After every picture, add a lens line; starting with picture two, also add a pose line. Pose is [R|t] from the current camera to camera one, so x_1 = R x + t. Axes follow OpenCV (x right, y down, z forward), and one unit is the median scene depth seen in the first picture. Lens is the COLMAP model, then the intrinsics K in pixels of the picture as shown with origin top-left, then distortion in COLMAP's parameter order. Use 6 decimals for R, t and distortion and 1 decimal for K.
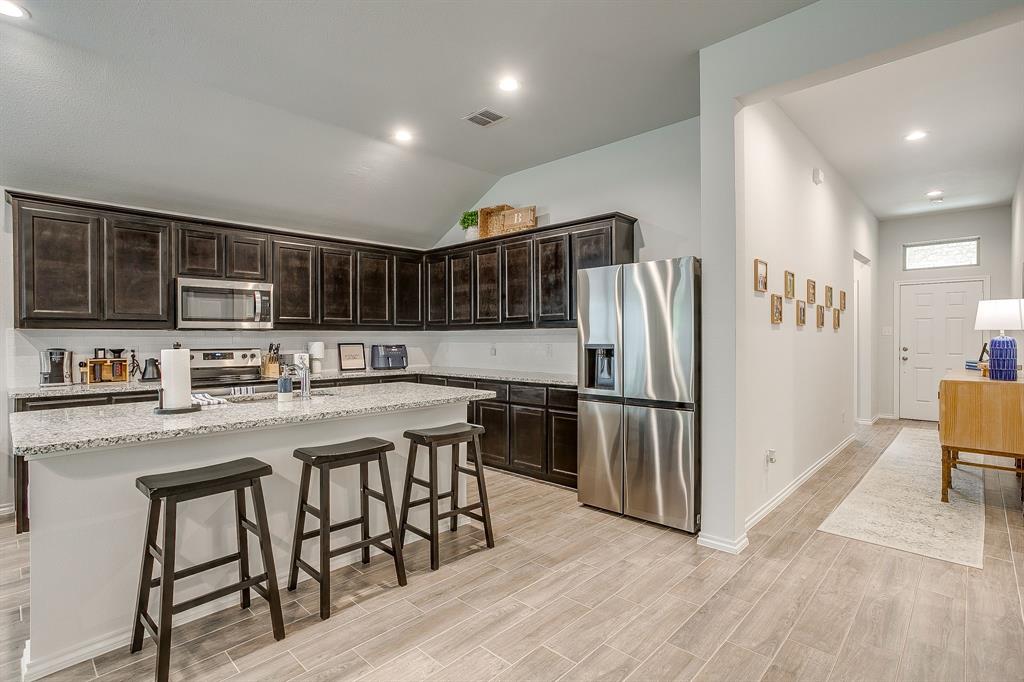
lens RADIAL K [[504.6, 0, 517.8], [0, 504.6, 336.4], [0, 0, 1]] dist [-0.012774, 0.002688]
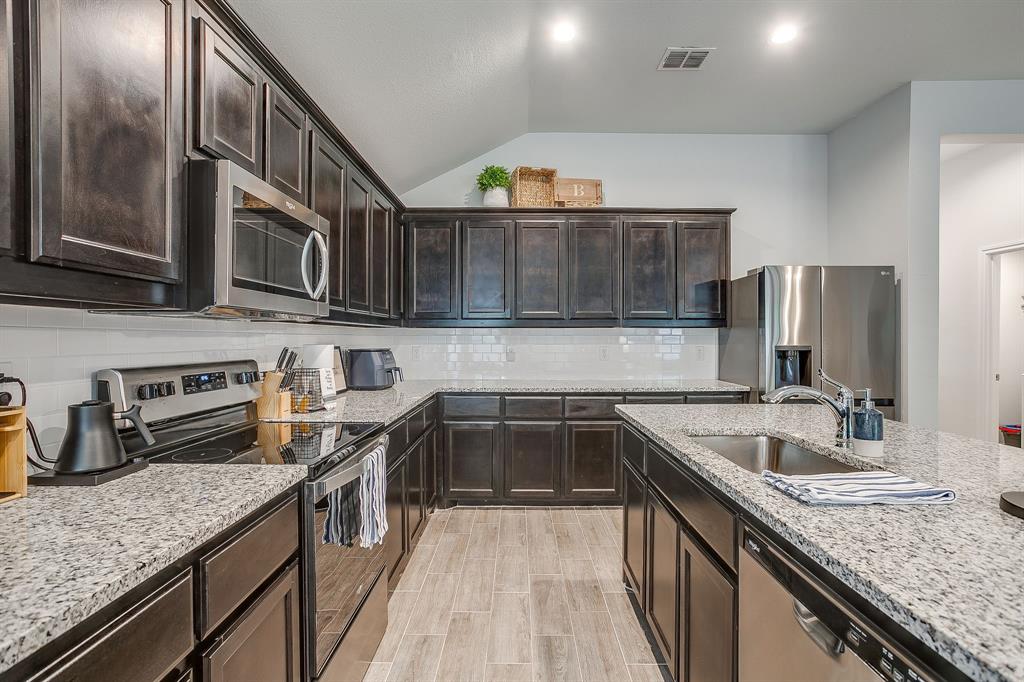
lens RADIAL K [[470.5, 0, 509.5], [0, 470.5, 343.5], [0, 0, 1]] dist [-0.022220, -0.000353]
pose [[0.730860, -0.002611, 0.682522, -0.650680], [-0.005952, 0.999930, 0.010200, 0.004609], [-0.682501, -0.011517, 0.730794, 0.565502]]
